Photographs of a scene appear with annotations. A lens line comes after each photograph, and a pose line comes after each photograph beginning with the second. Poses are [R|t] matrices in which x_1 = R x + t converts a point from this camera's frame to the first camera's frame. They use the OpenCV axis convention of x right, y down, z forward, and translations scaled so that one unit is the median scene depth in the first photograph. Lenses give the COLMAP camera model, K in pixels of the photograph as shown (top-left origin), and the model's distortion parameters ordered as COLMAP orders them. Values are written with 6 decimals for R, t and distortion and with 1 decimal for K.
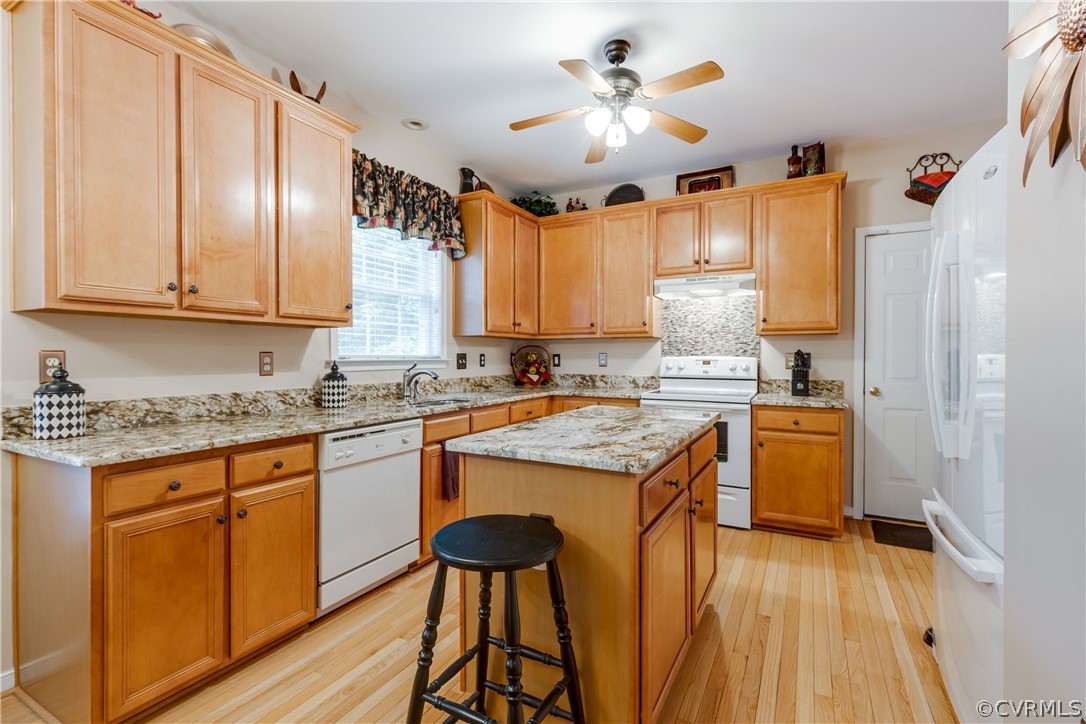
lens RADIAL K [[493.5, 0, 536.5], [0, 493.5, 358.5], [0, 0, 1]] dist [0.016183, -0.000319]
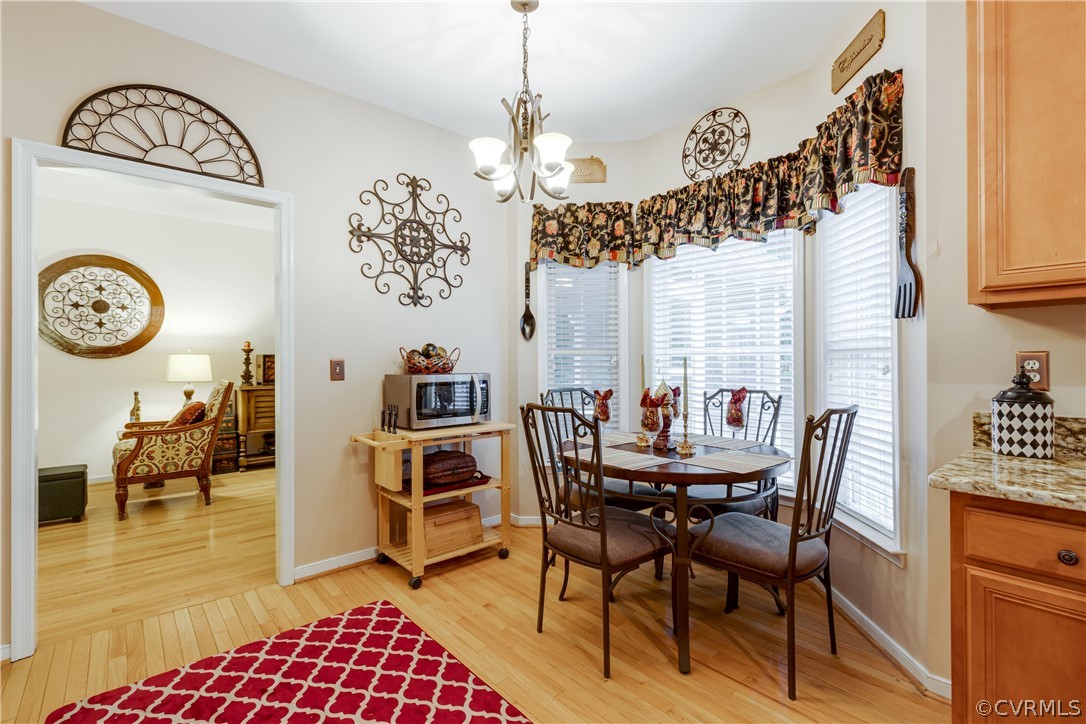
lens RADIAL K [[493.5, 0, 536.5], [0, 493.5, 358.5], [0, 0, 1]] dist [0.016183, -0.000319]
pose [[-0.356251, -0.005596, -0.934374, 0.125500], [0.003233, 0.999969, -0.007221, -0.000517], [0.934385, -0.005593, -0.356222, 0.553670]]
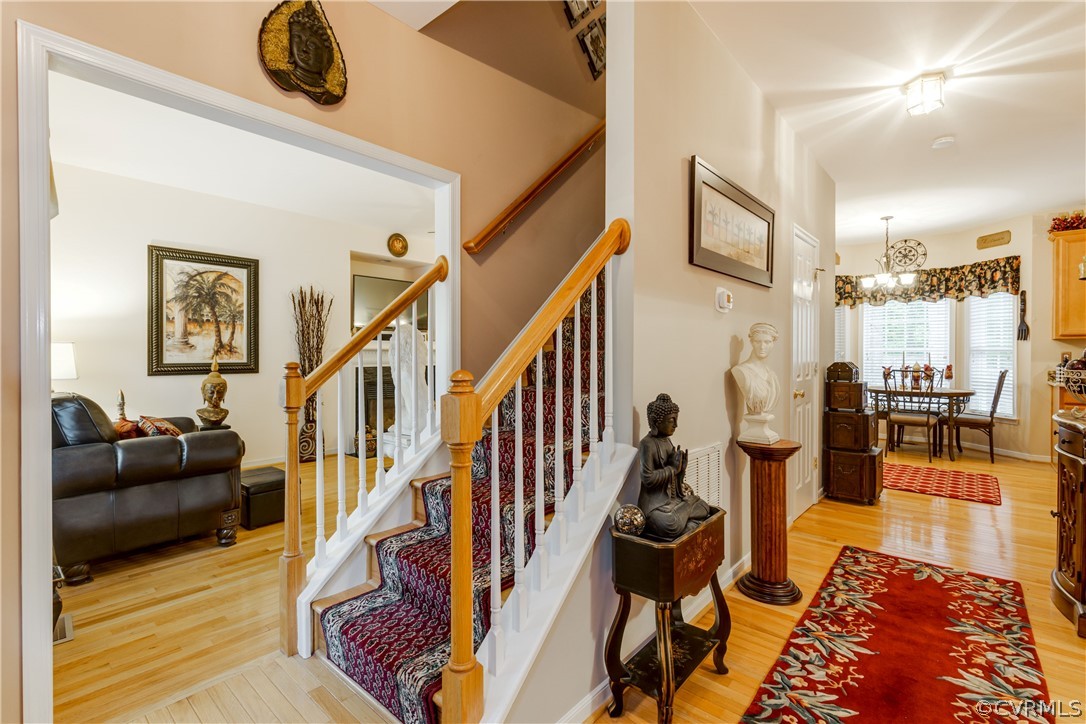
lens RADIAL K [[493.5, 0, 536.5], [0, 493.5, 358.5], [0, 0, 1]] dist [0.016183, -0.000319]
pose [[-0.228129, 0.009679, -0.973583, 2.662343], [-0.001930, 0.999944, 0.010394, -0.004420], [0.973629, 0.004251, -0.228097, -1.366874]]
